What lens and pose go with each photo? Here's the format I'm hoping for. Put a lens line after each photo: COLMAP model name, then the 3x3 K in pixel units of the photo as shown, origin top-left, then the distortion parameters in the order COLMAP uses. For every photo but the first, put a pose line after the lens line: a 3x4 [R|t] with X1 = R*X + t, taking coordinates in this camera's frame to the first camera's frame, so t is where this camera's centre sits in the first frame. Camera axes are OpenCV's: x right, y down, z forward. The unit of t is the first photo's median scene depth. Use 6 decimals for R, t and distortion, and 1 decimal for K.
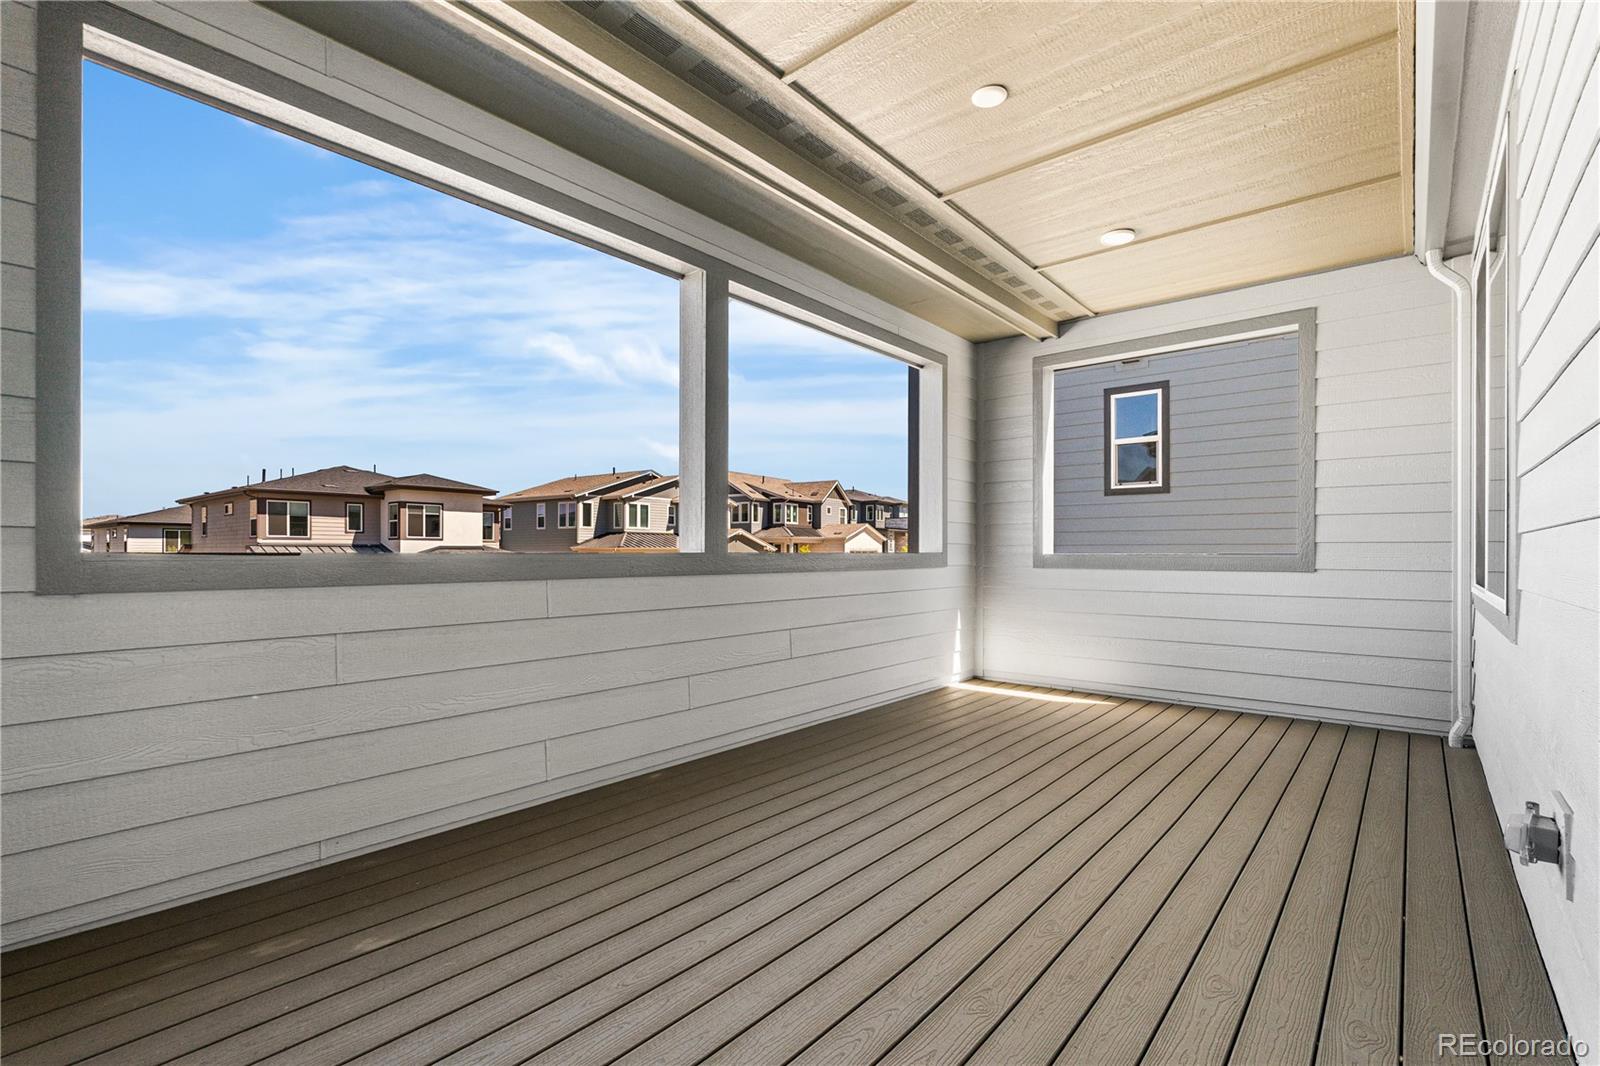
lens RADIAL K [[715.3, 0, 802.9], [0, 715.3, 556.5], [0, 0, 1]] dist [-0.004514, 0.000915]
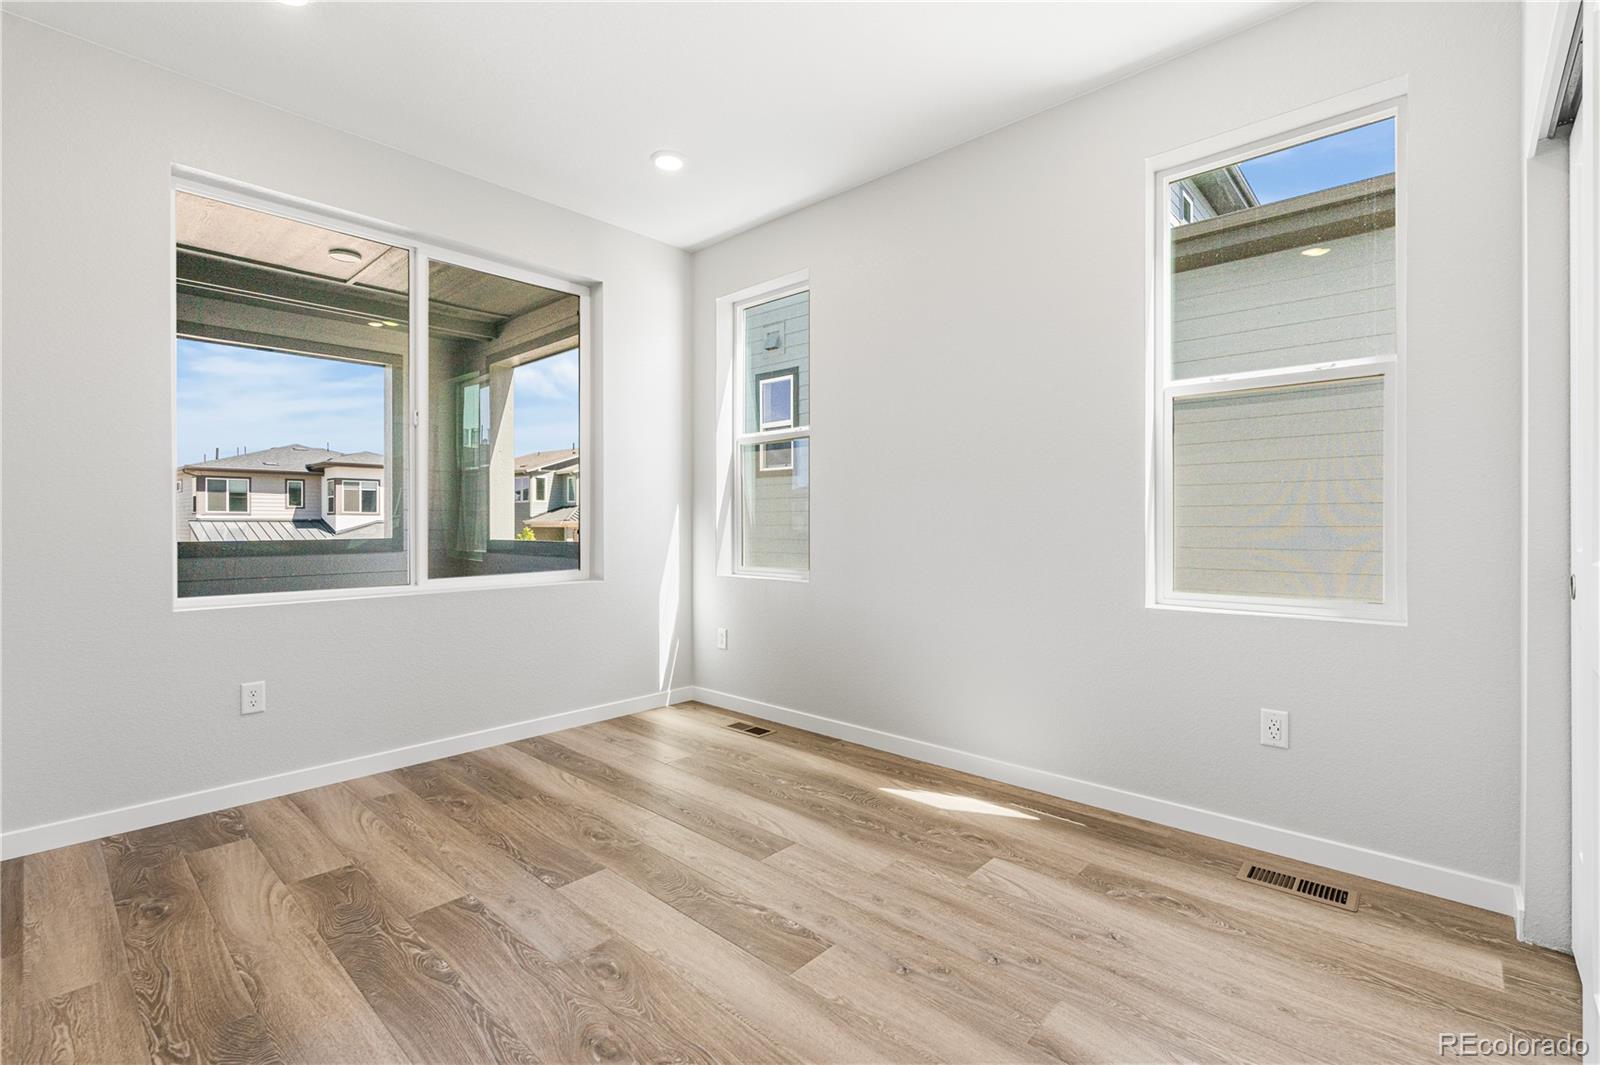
lens RADIAL K [[715.3, 0, 799.3], [0, 715.3, 526.5], [0, 0, 1]] dist [-0.004514, 0.000915]
pose [[0.999084, -0.001845, -0.042747, 0.159258], [0.001780, 0.999997, -0.001555, -0.003930], [0.042750, 0.001478, 0.999085, -0.009144]]
